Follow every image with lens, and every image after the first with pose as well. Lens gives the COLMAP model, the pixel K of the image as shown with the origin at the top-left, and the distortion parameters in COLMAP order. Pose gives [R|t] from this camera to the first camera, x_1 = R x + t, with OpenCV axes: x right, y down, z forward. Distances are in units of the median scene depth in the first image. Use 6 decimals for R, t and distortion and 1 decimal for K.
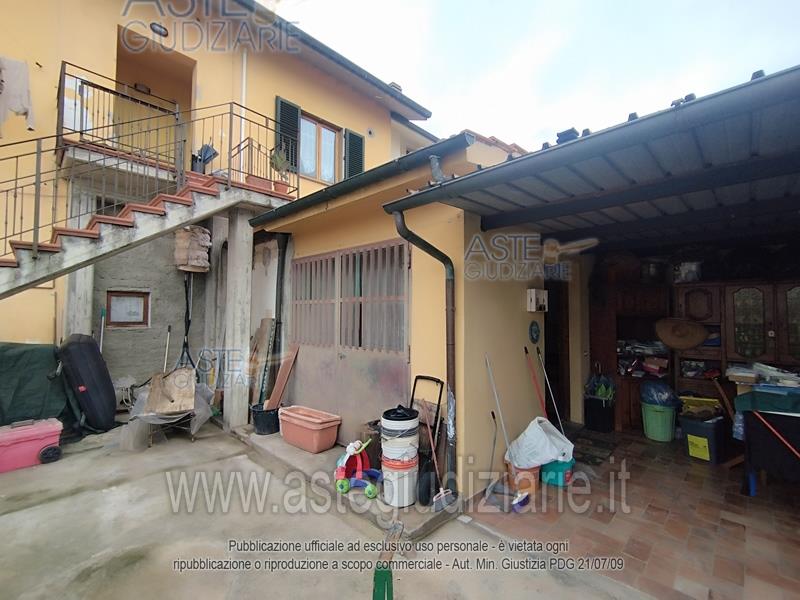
lens RADIAL K [[371.7, 0, 396.8], [0, 371.7, 301.8], [0, 0, 1]] dist [-0.002555, -0.000631]
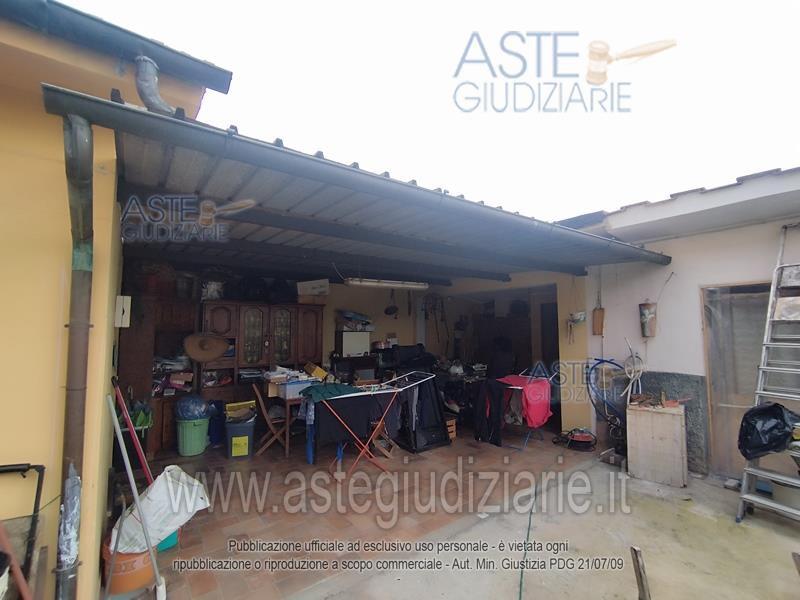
lens RADIAL K [[371.7, 0, 396.8], [0, 371.7, 301.8], [0, 0, 1]] dist [-0.002555, -0.000631]
pose [[0.122845, 0.066723, 0.990180, -0.250962], [-0.038153, 0.997317, -0.062470, 0.001471], [-0.991692, -0.030105, 0.125062, 0.340631]]
